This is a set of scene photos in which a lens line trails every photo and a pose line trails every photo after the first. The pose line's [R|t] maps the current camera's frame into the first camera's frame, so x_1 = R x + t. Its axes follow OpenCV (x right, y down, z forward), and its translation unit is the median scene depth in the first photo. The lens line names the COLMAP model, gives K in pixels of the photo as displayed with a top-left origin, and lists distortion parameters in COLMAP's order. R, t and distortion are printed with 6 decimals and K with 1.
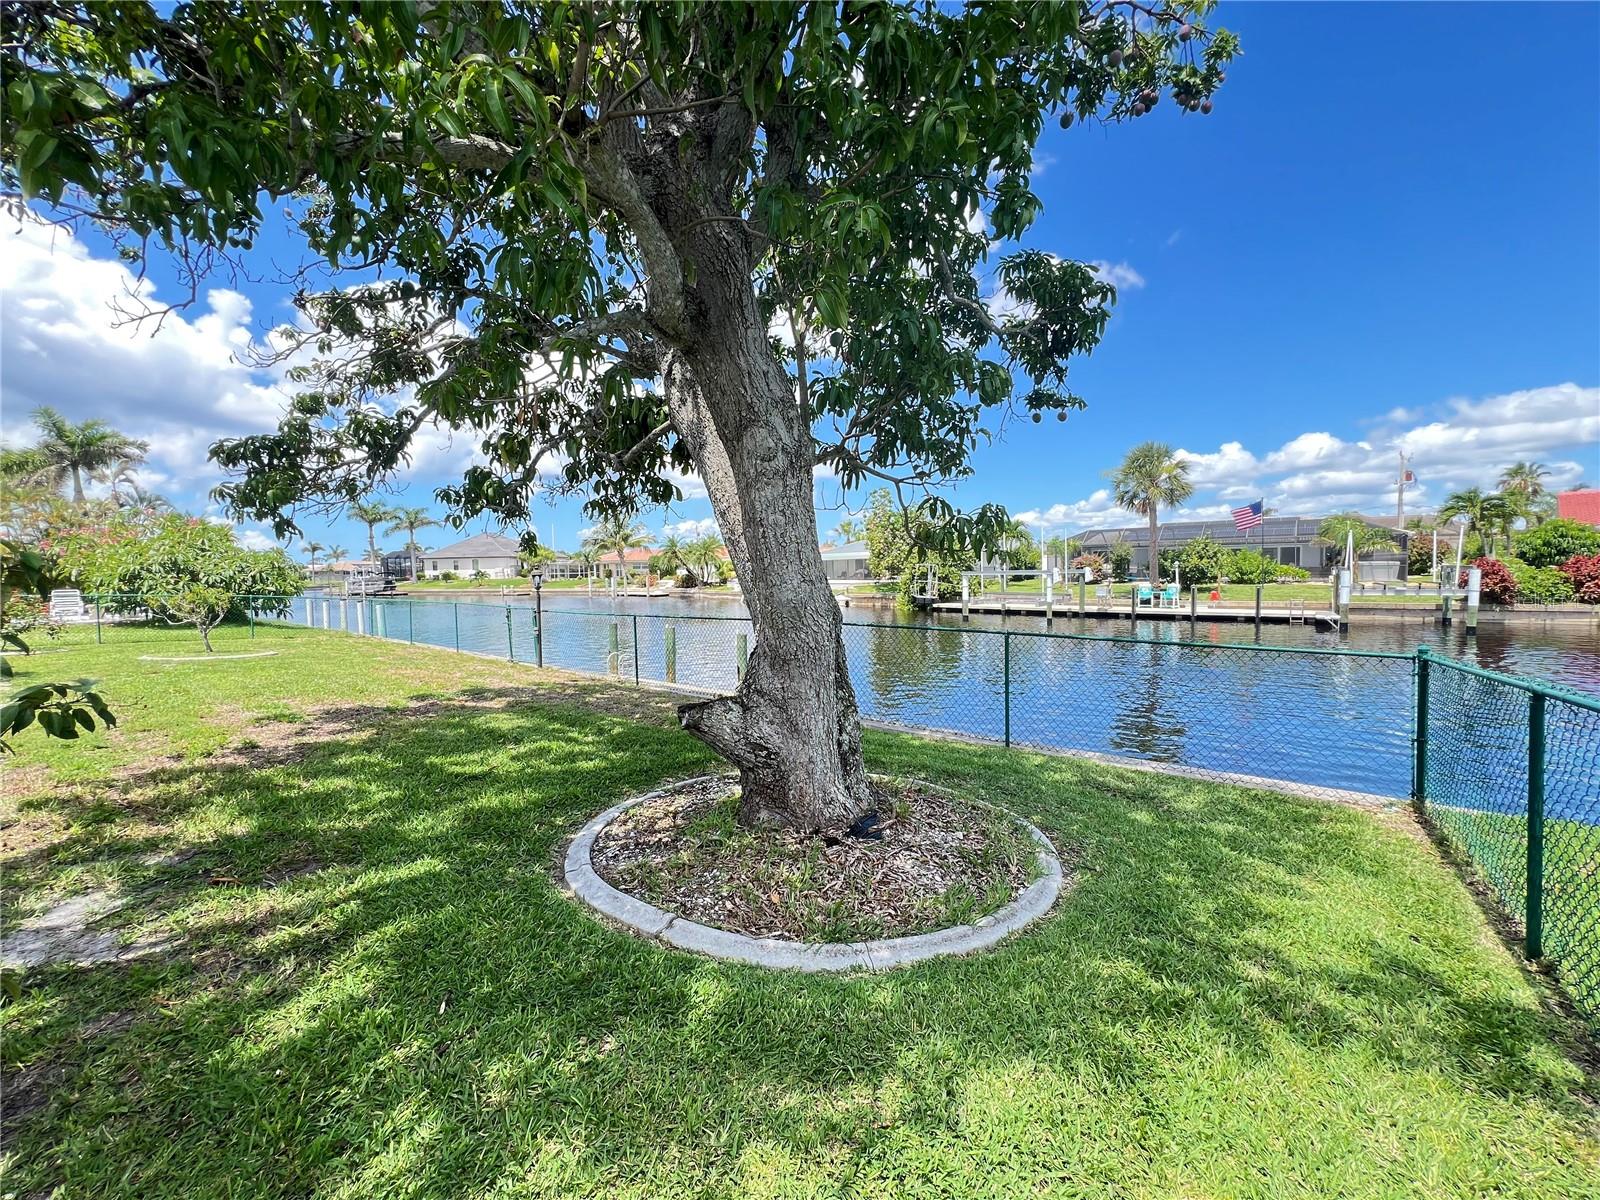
lens RADIAL K [[642.2, 0, 800.0], [0, 642.2, 600.0], [0, 0, 1]] dist [-0.000399, 0.000110]
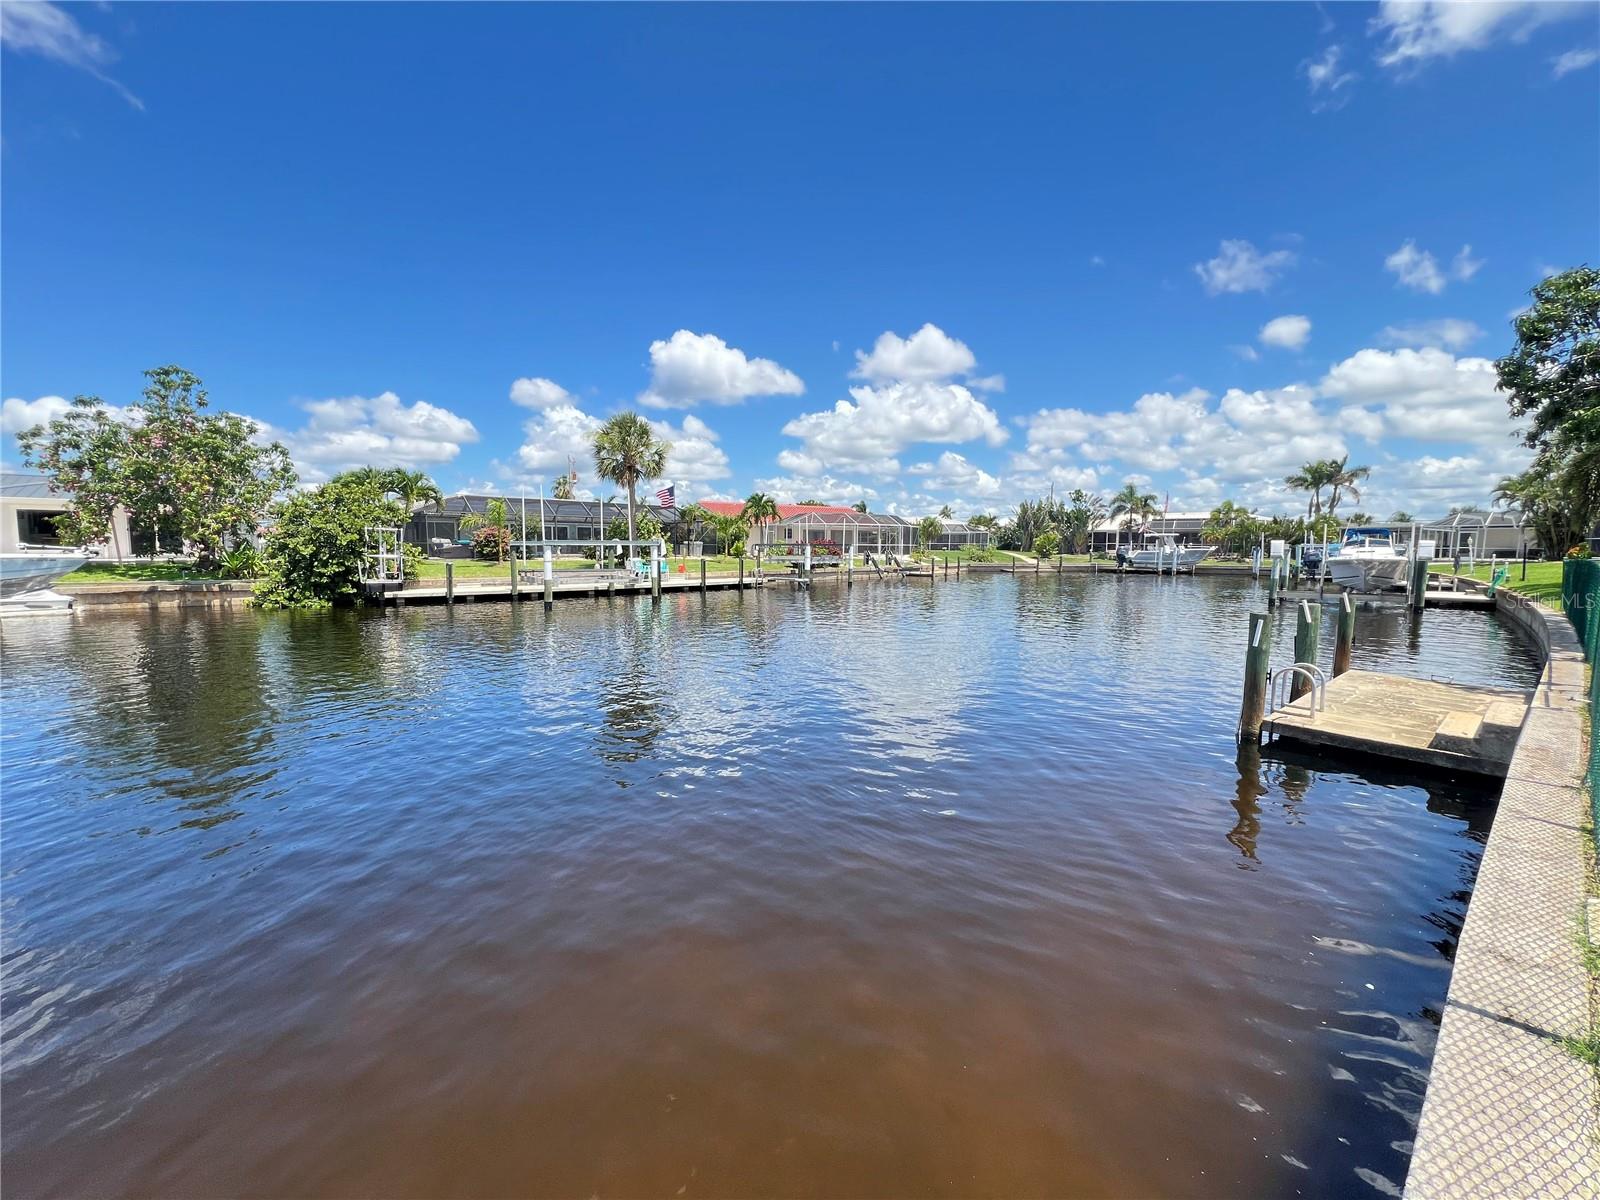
lens RADIAL K [[662.5, 0, 780.5], [0, 662.5, 528.2], [0, 0, 1]] dist [0.000473, 0.000092]
pose [[0.158009, 0.045701, 0.986380, -0.412704], [0.040196, 0.997803, -0.052669, -0.008058], [-0.986619, 0.047971, 0.155825, 0.609825]]
